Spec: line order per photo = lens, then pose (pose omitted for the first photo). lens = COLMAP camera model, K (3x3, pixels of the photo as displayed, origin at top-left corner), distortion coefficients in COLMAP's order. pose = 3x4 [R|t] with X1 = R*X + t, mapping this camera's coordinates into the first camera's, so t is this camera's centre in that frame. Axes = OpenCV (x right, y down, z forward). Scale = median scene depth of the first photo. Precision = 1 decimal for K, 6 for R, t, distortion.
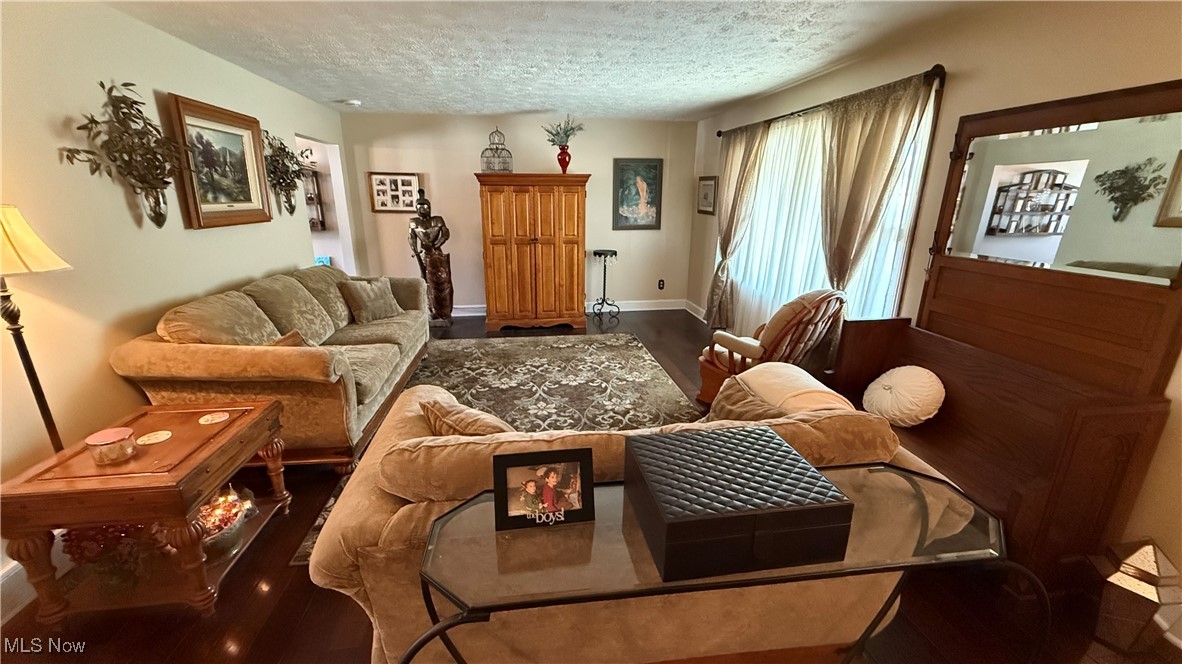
lens RADIAL K [[470.4, 0, 590.1], [0, 470.4, 337.8], [0, 0, 1]] dist [-0.004153, 0.000498]
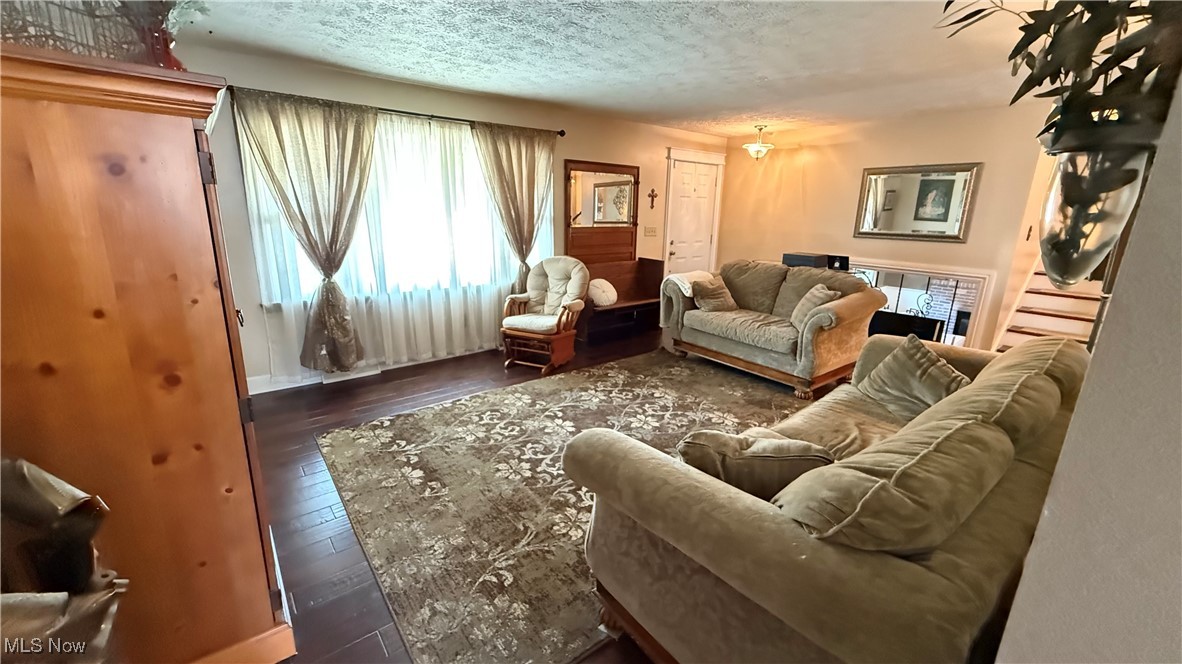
lens RADIAL K [[470.4, 0, 592.7], [0, 470.4, 333.4], [0, 0, 1]] dist [-0.004153, 0.000498]
pose [[-0.505425, -0.243467, 0.827810, -0.675633], [0.229533, 0.886866, 0.400978, -0.350457], [-0.831781, 0.392674, -0.392360, 1.188999]]
